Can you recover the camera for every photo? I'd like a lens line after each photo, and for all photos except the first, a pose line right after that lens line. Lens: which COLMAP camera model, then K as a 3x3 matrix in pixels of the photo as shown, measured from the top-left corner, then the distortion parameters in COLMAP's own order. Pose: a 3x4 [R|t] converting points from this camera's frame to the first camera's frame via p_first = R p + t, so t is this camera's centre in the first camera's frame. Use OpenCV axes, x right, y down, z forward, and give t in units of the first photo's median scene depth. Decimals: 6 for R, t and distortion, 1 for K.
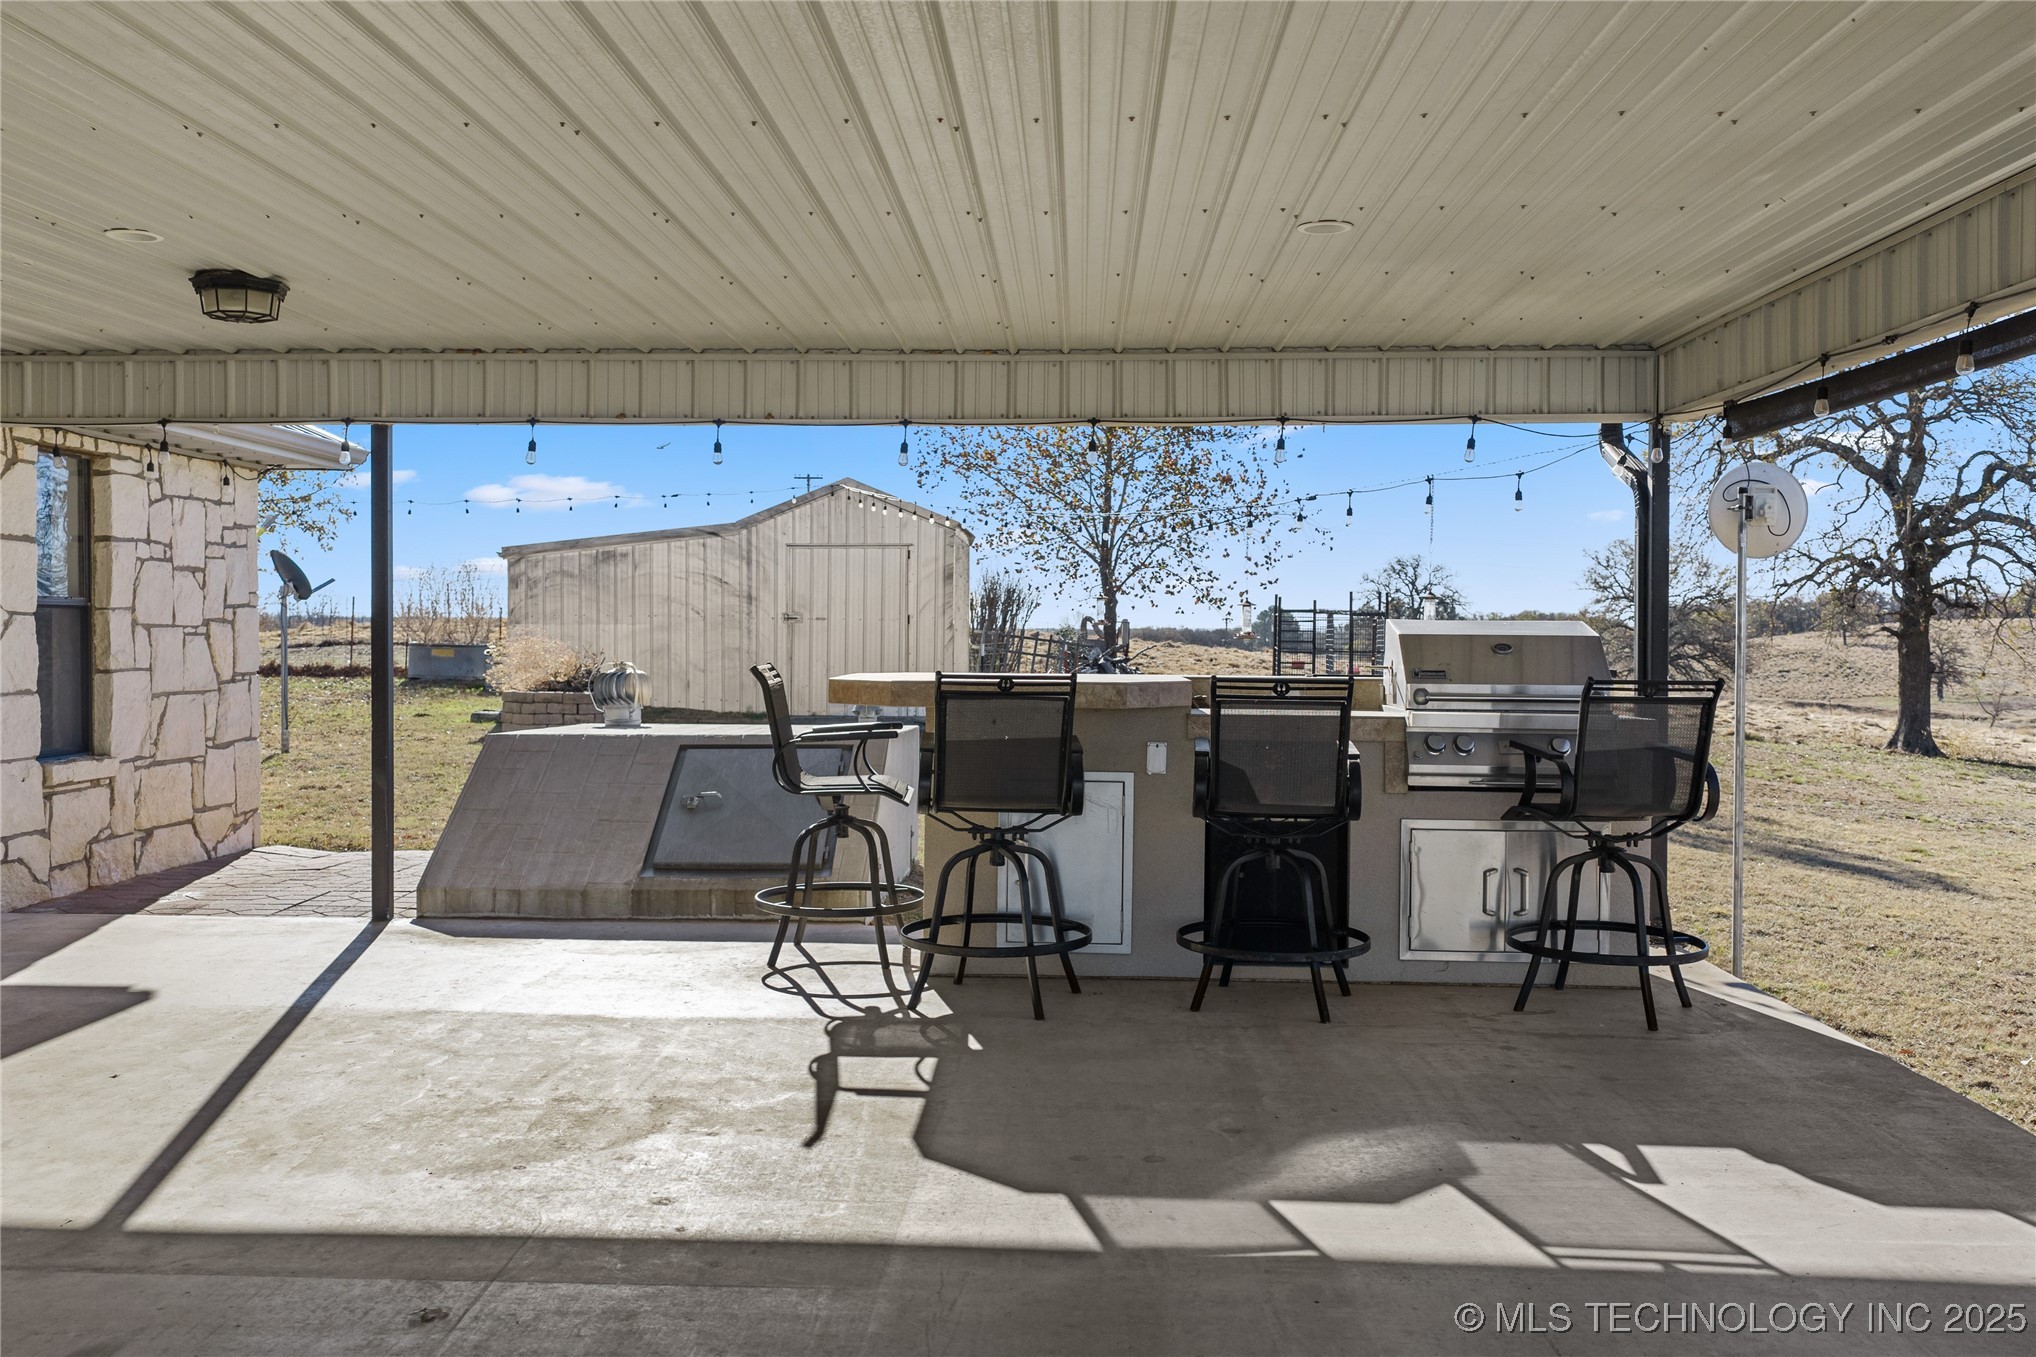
lens RADIAL K [[1688.5, 0, 1022.8], [0, 1688.5, 598.5], [0, 0, 1]] dist [0.000746, -0.003473]
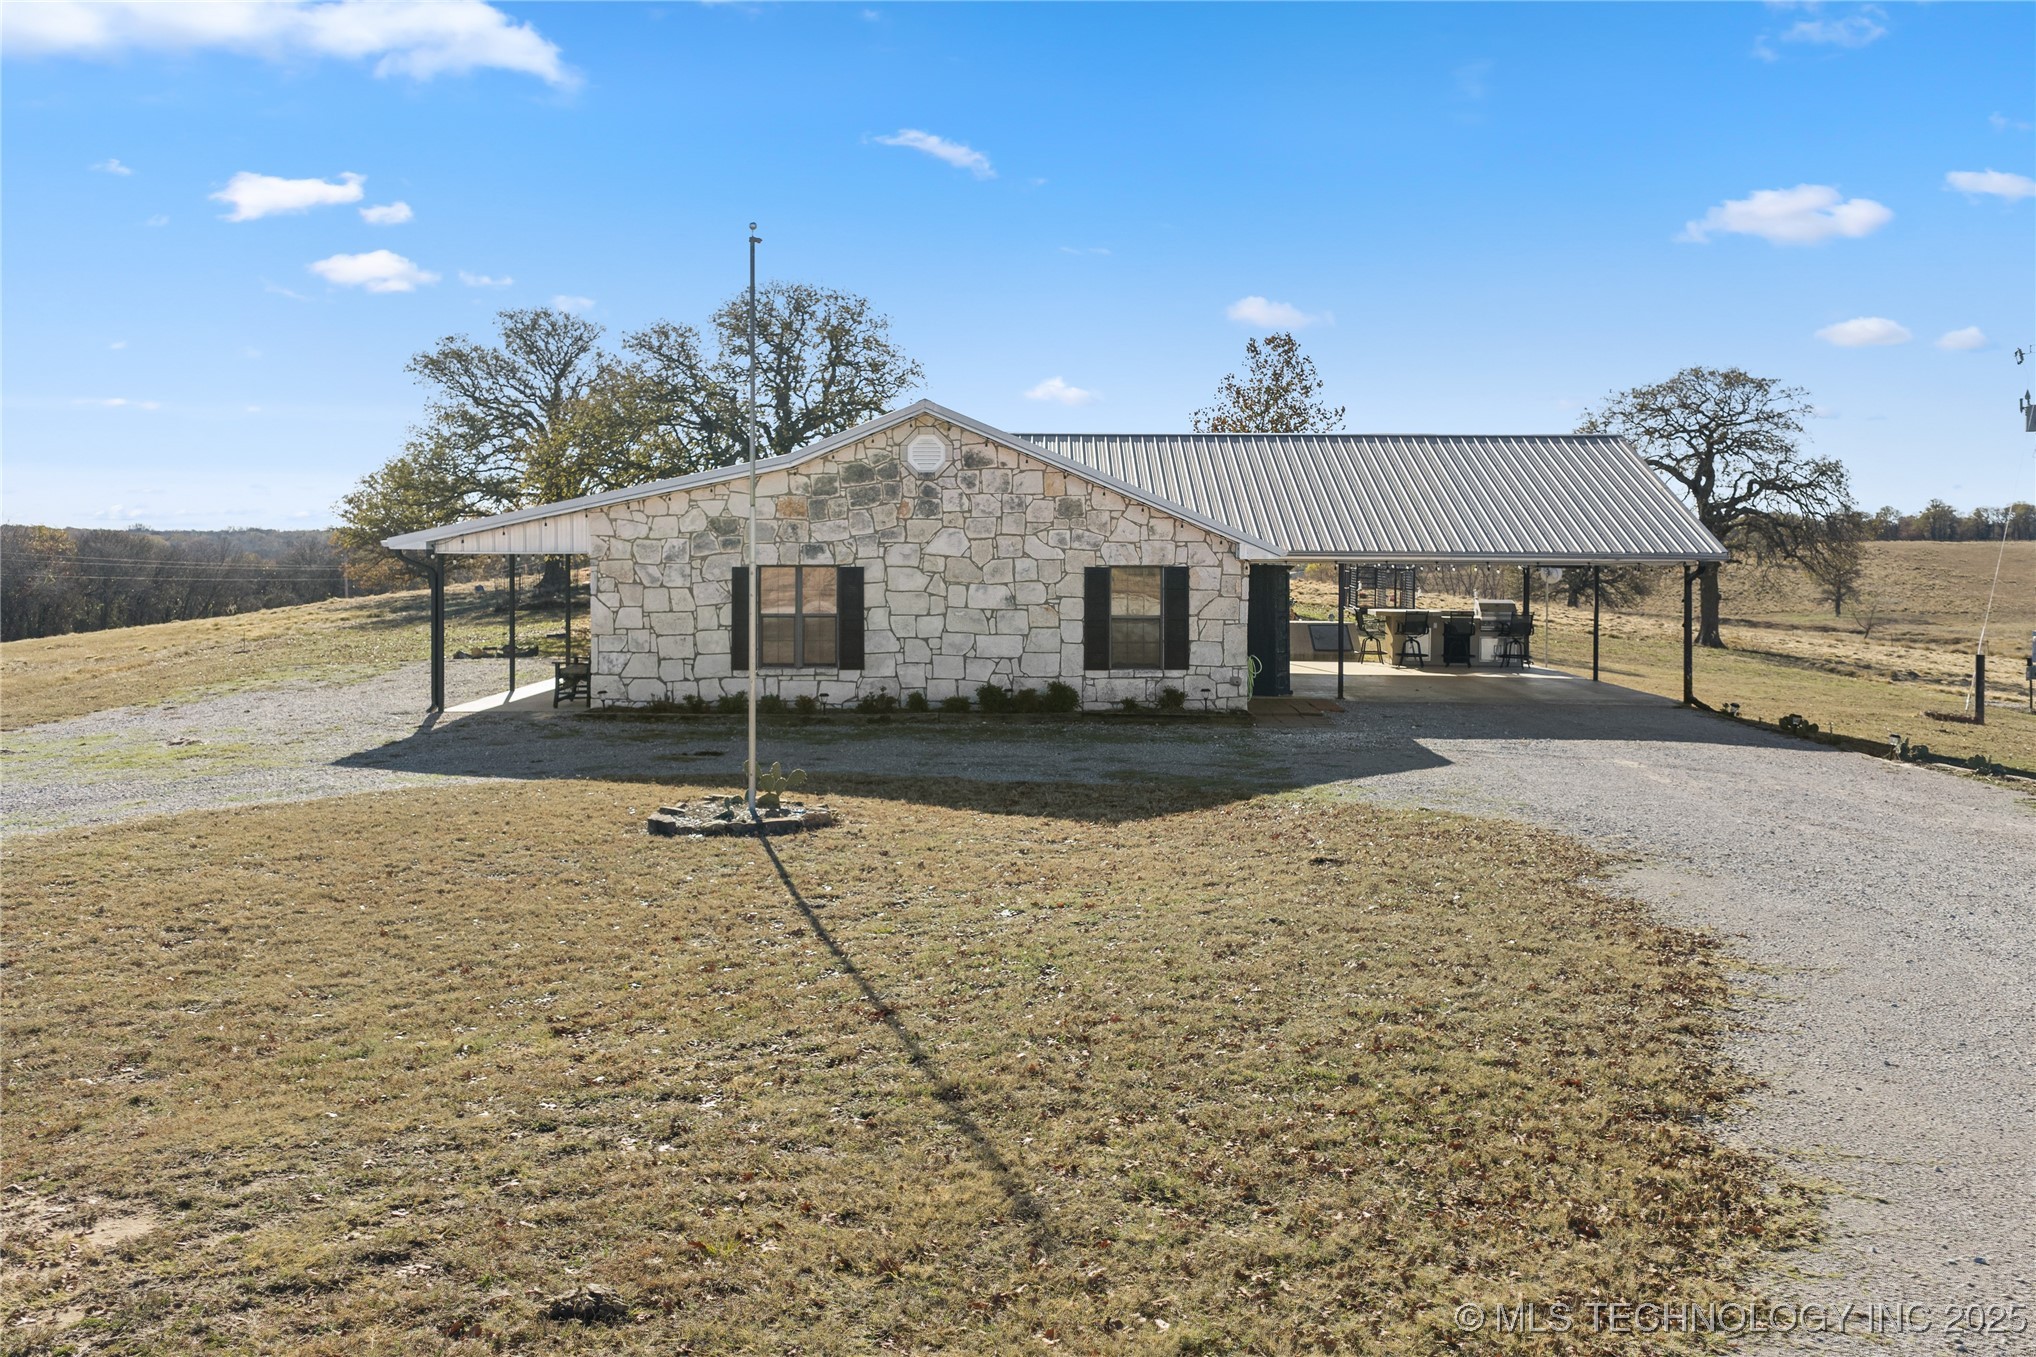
lens RADIAL K [[1688.5, 0, 1022.8], [0, 1688.5, 598.5], [0, 0, 1]] dist [0.000746, -0.003473]
pose [[0.999482, 0.002825, 0.032067, -0.461865], [-0.004463, 0.998682, 0.051128, -0.085911], [-0.031881, -0.051245, 0.998177, -1.425015]]
